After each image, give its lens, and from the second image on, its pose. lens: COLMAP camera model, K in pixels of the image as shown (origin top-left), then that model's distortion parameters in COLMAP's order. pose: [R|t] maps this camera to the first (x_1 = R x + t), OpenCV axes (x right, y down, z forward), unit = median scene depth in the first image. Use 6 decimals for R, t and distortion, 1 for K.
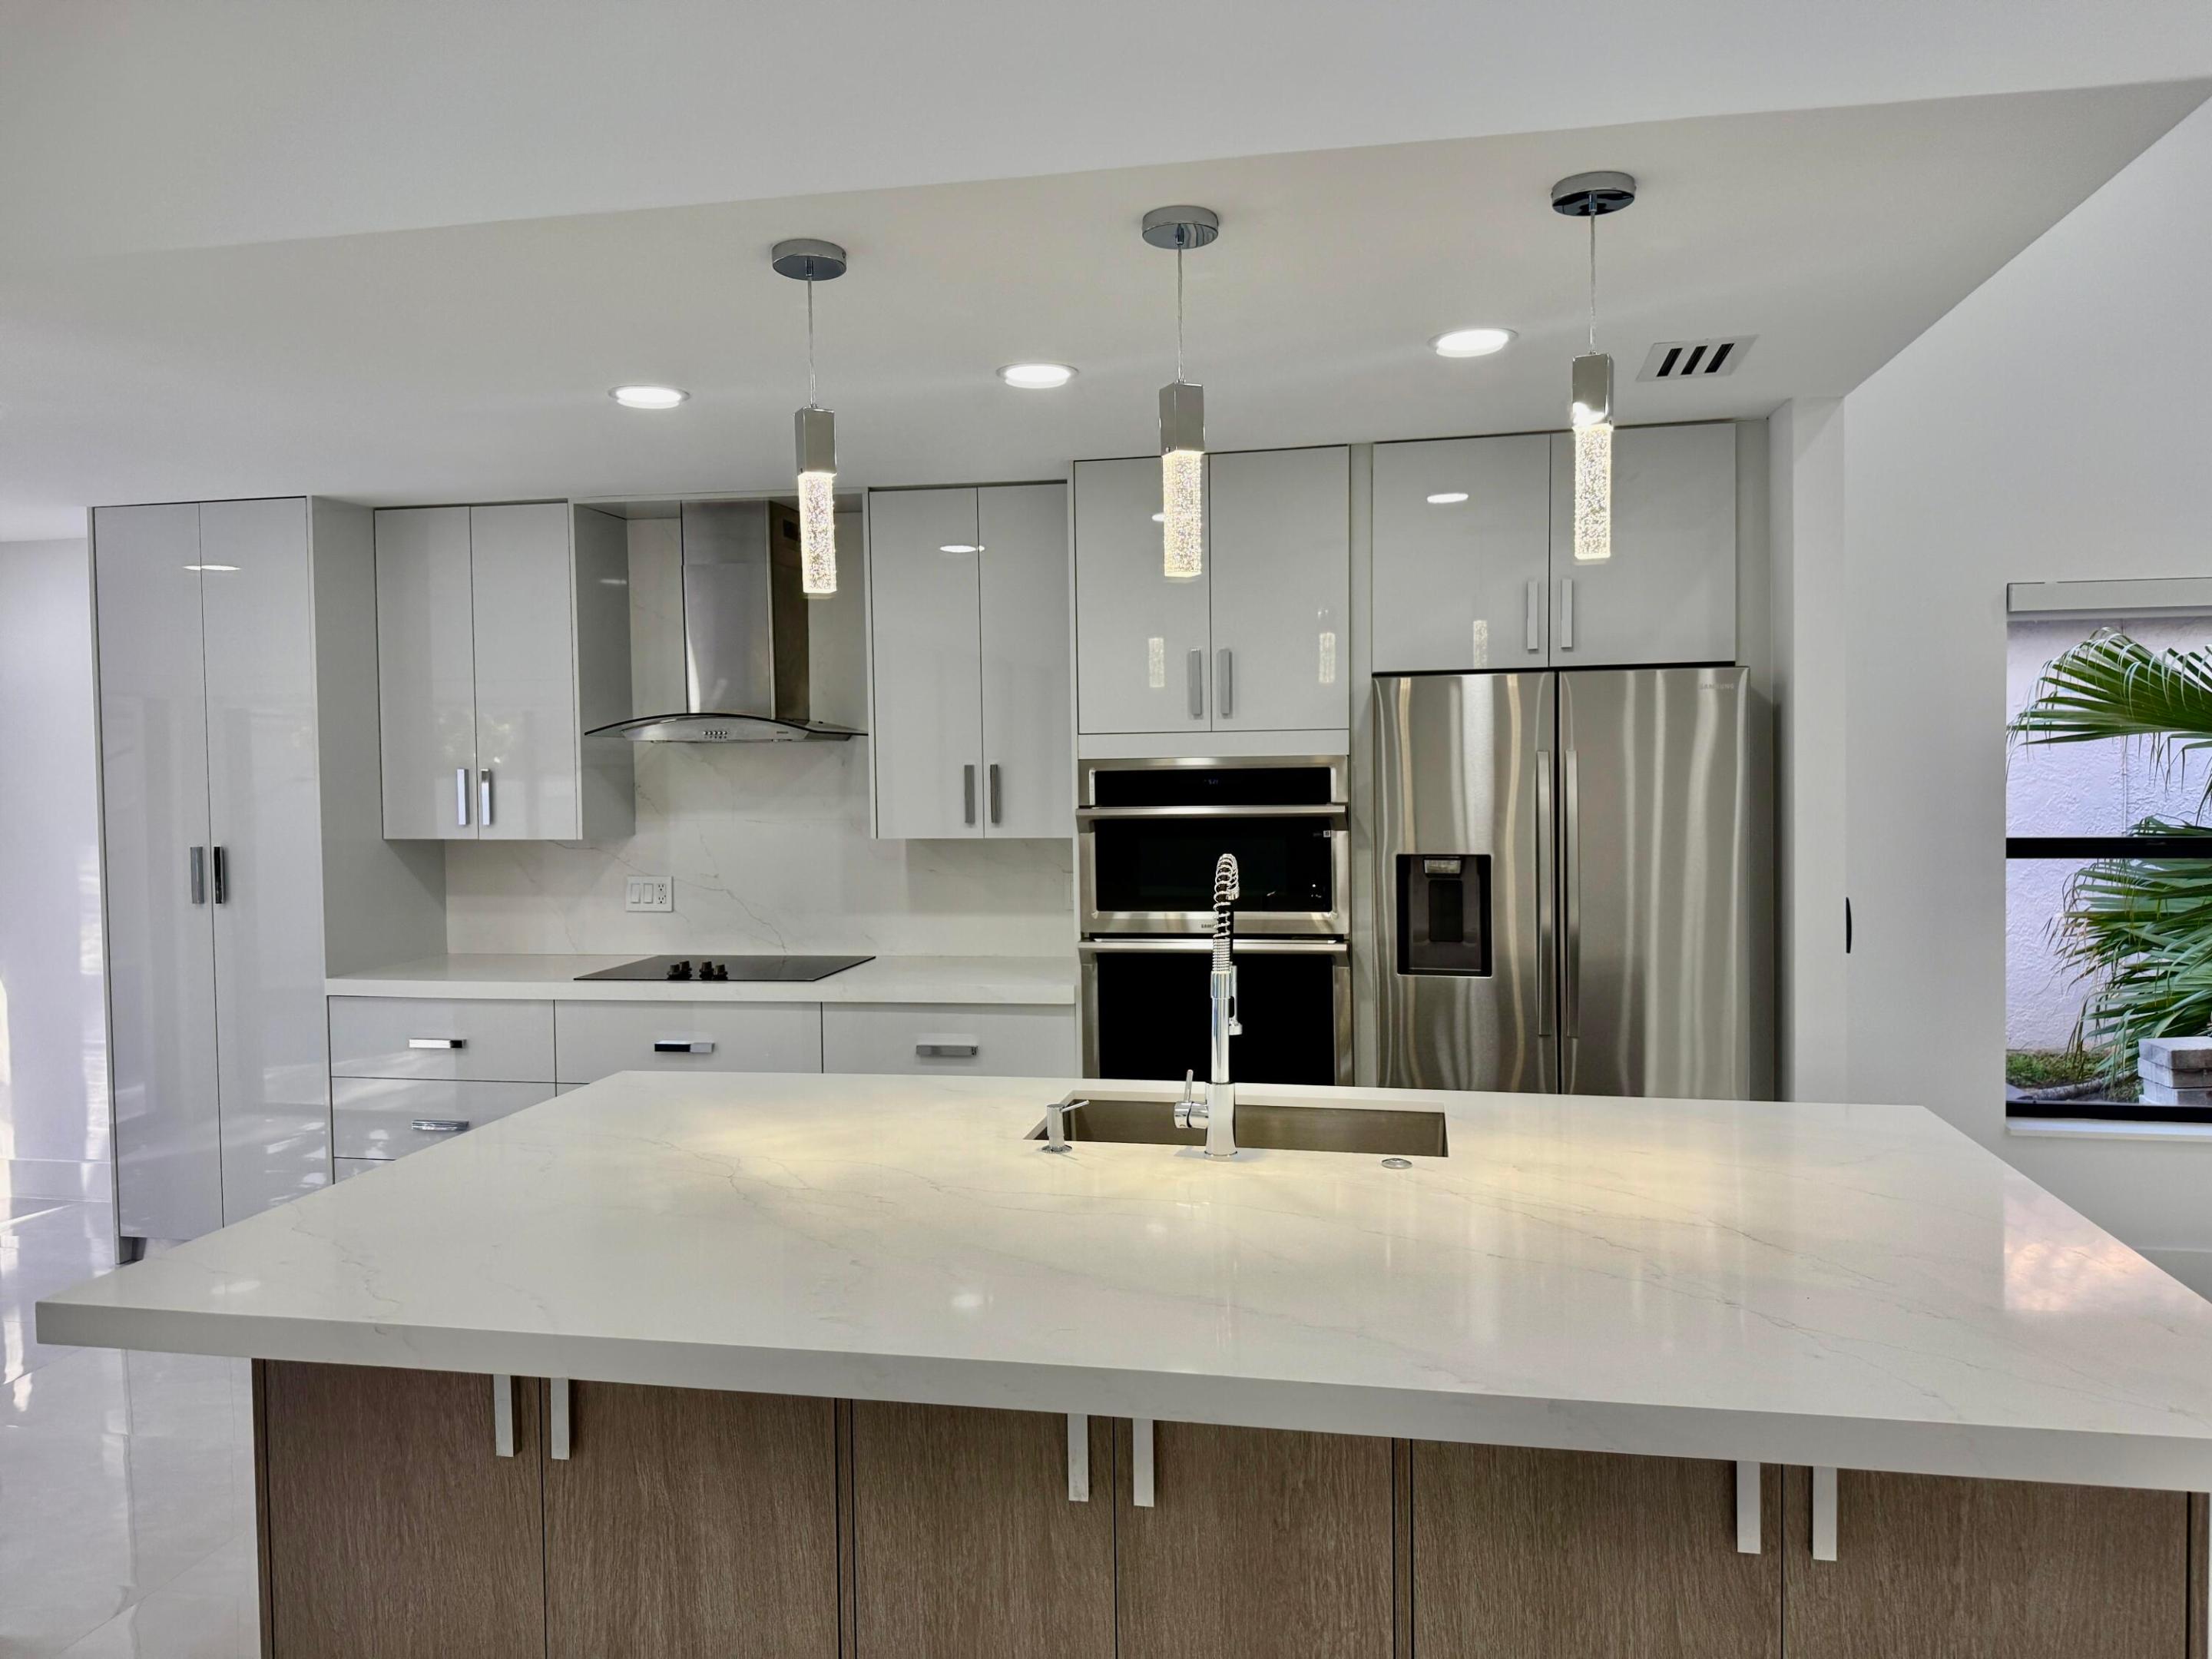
lens RADIAL K [[1544.0, 0, 1100.7], [0, 1544.0, 832.9], [0, 0, 1]] dist [0.072233, -0.067156]
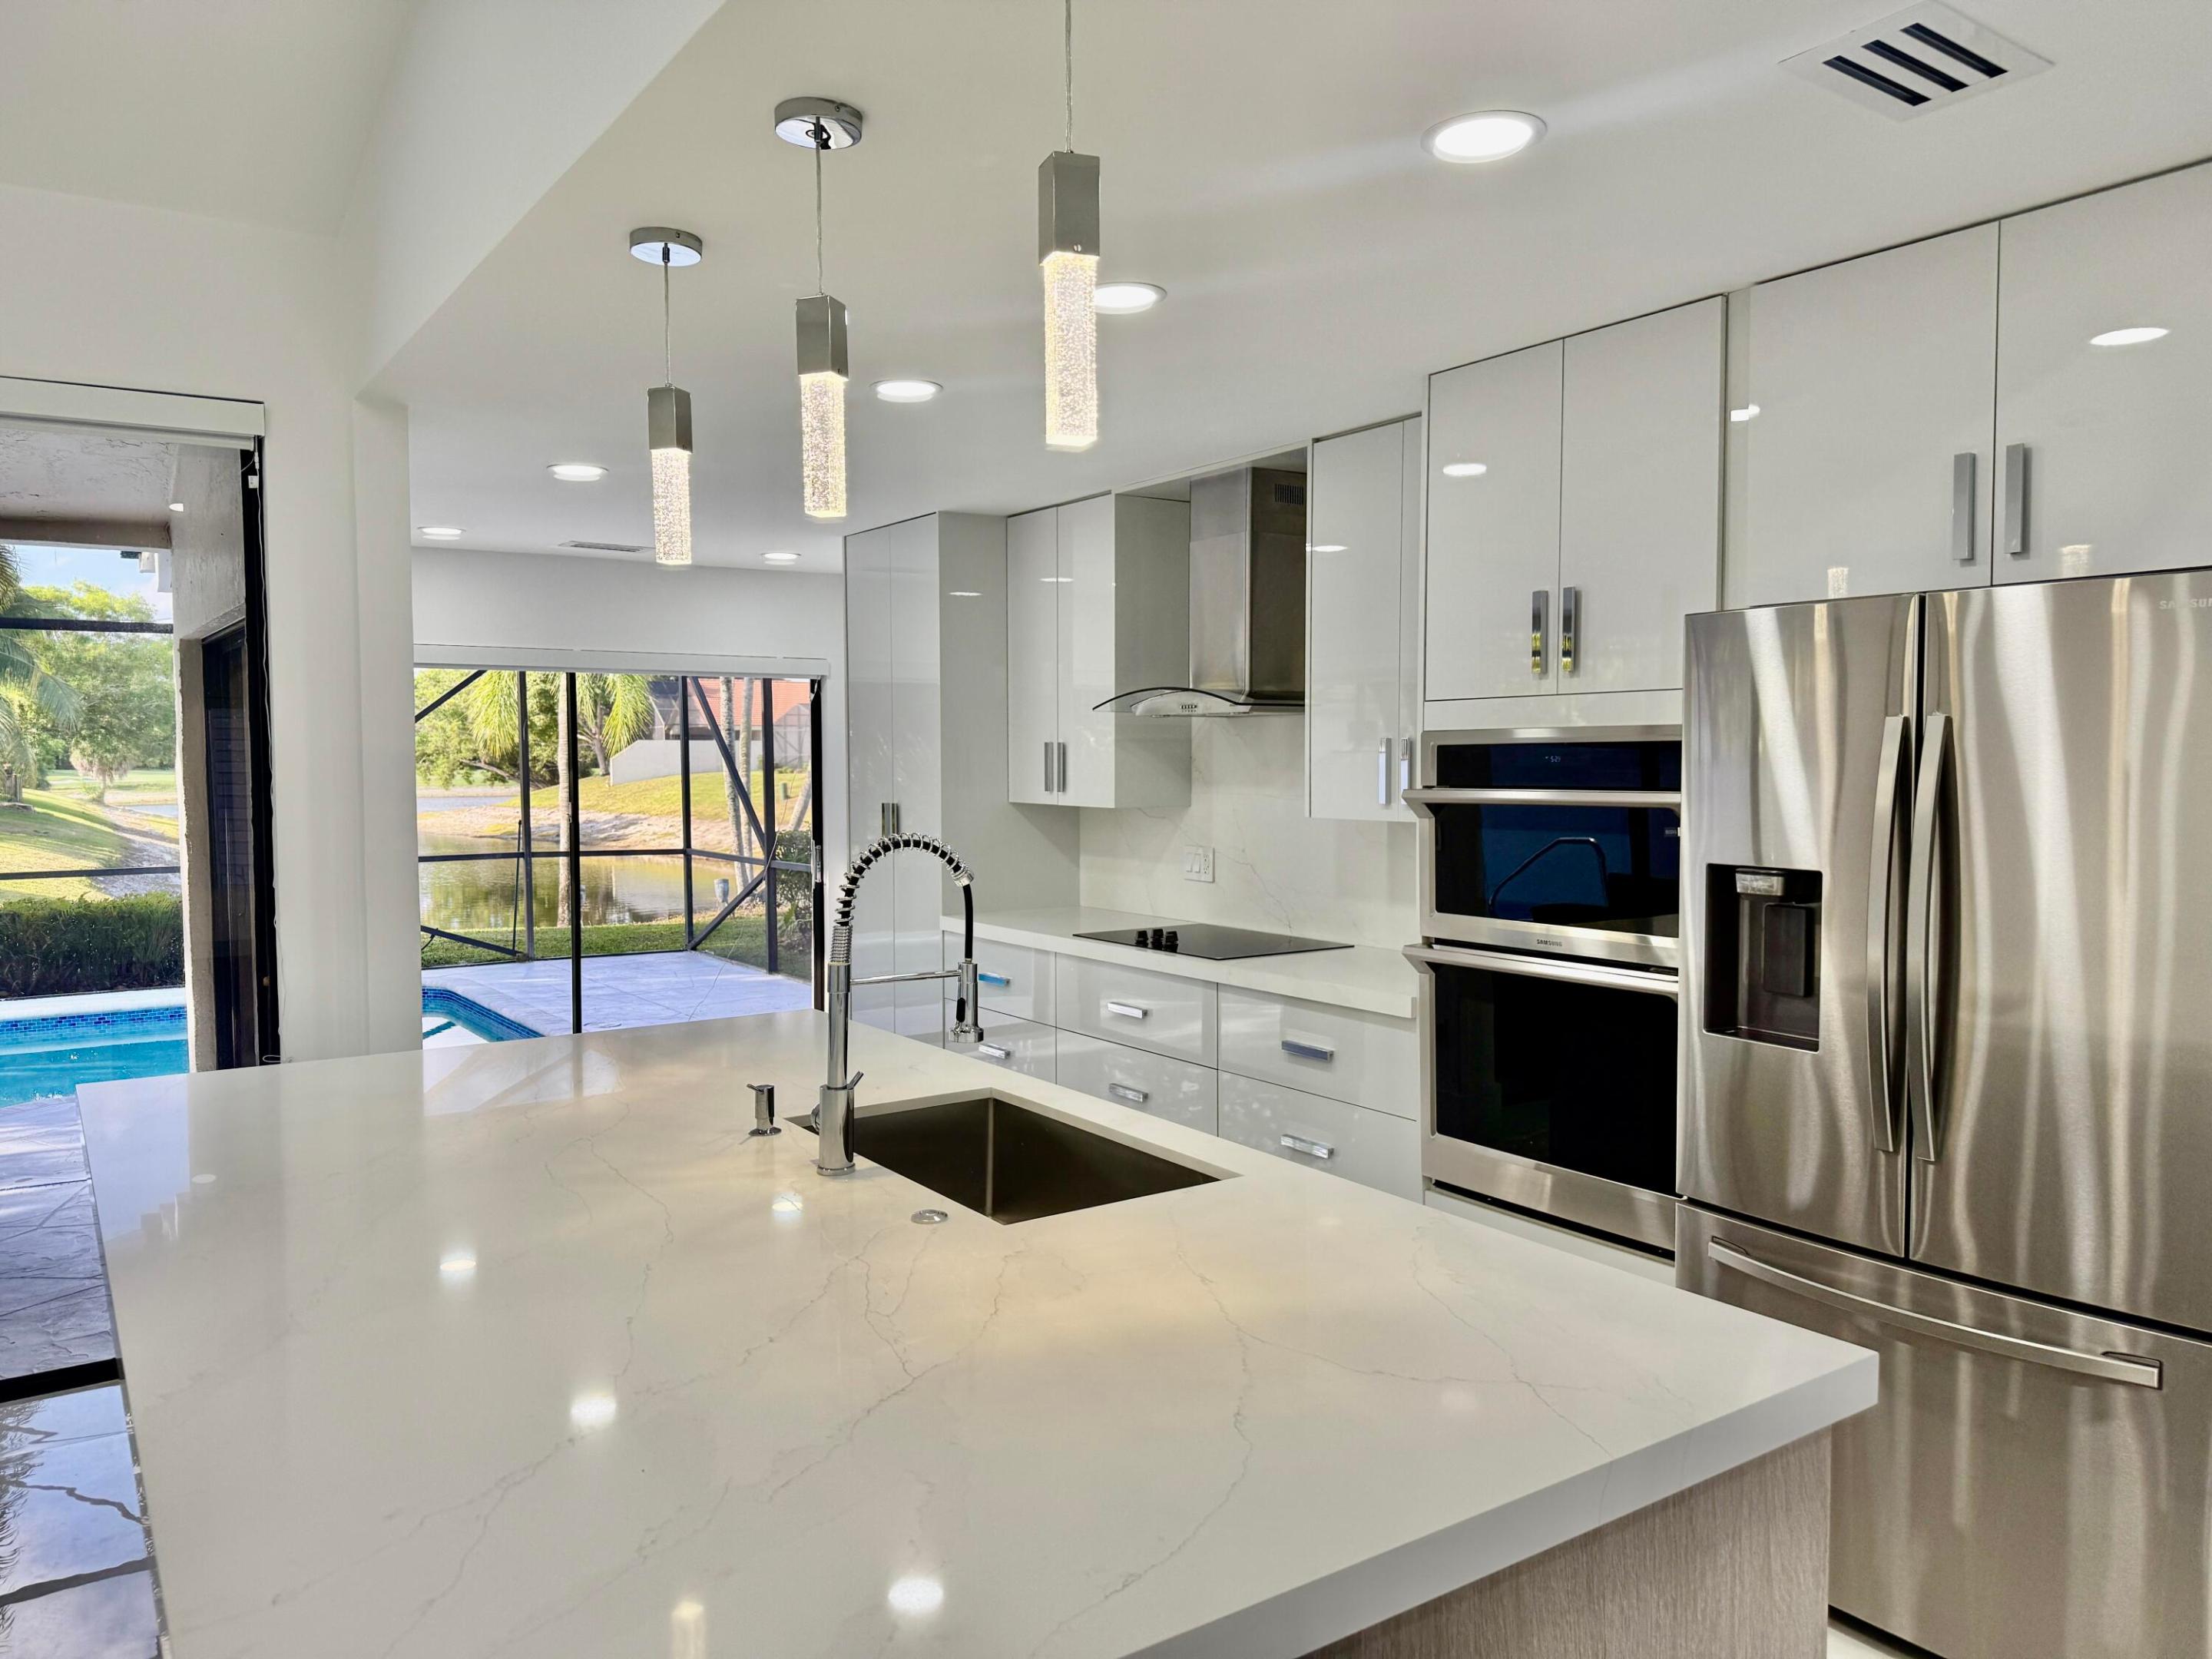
lens RADIAL K [[1544.0, 0, 1100.7], [0, 1544.0, 832.9], [0, 0, 1]] dist [0.072233, -0.067156]
pose [[0.711696, 0.047514, -0.700879, 0.477861], [-0.040957, 0.998819, 0.026122, -0.007166], [0.701293, 0.010115, 0.712802, 0.283221]]
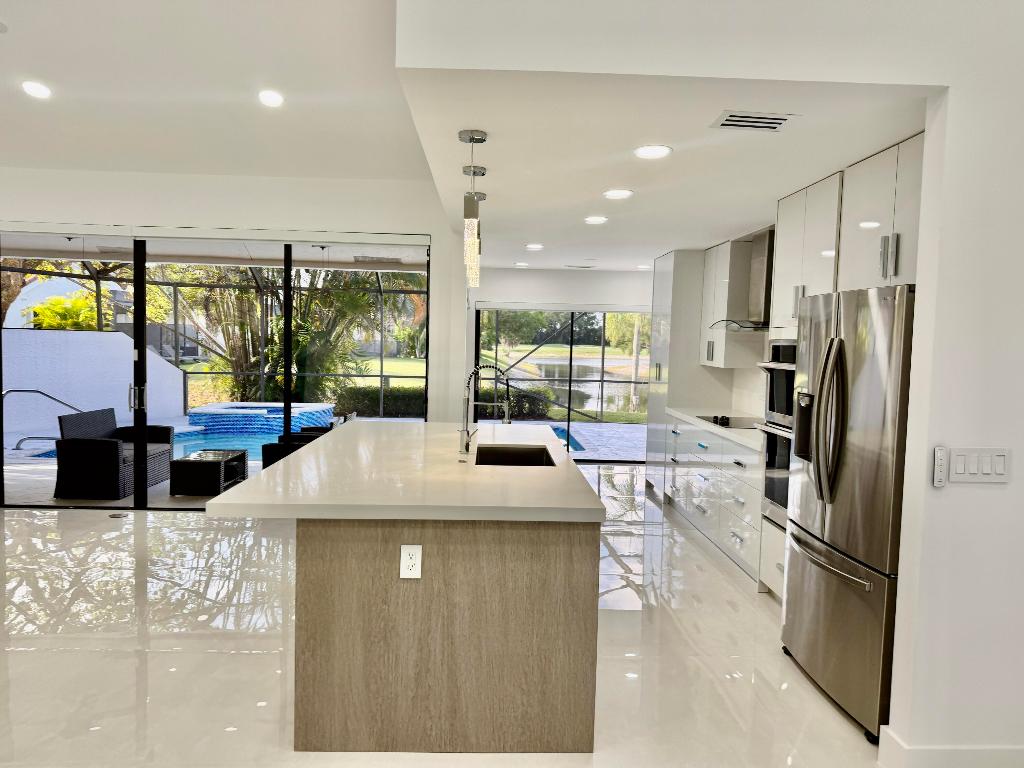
lens RADIAL K [[714.8, 0, 509.6], [0, 714.8, 385.6], [0, 0, 1]] dist [0.072233, -0.067156]
pose [[0.211927, 0.083602, -0.973703, 0.933727], [-0.076657, 0.994687, 0.068720, -0.026338], [0.974274, 0.060077, 0.217210, 0.449287]]
